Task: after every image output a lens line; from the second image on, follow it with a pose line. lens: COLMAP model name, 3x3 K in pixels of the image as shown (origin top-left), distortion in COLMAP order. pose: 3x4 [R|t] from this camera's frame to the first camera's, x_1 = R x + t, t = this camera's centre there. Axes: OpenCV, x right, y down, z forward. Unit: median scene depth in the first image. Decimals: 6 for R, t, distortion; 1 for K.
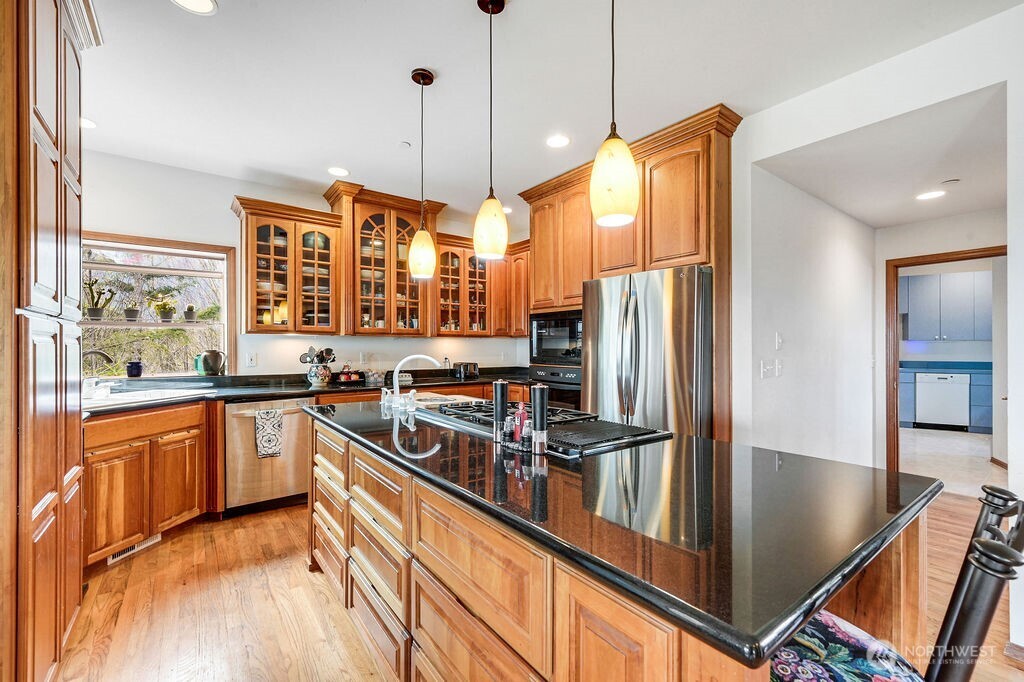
lens RADIAL K [[430.0, 0, 512.1], [0, 430.0, 348.6], [0, 0, 1]] dist [0.000136, 0.000168]
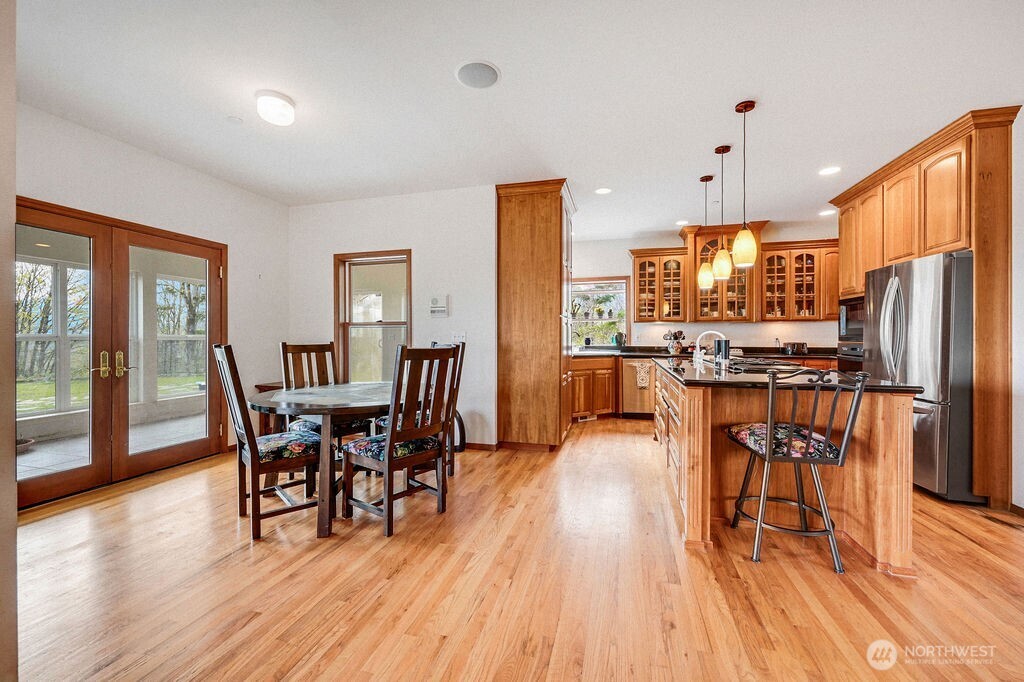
lens RADIAL K [[430.0, 0, 511.8], [0, 430.0, 342.1], [0, 0, 1]] dist [0.000136, 0.000168]
pose [[0.621661, 0.005541, -0.783267, 0.456277], [-0.003638, 0.999985, 0.004187, 0.038624], [0.783278, 0.000247, 0.621671, -0.506537]]
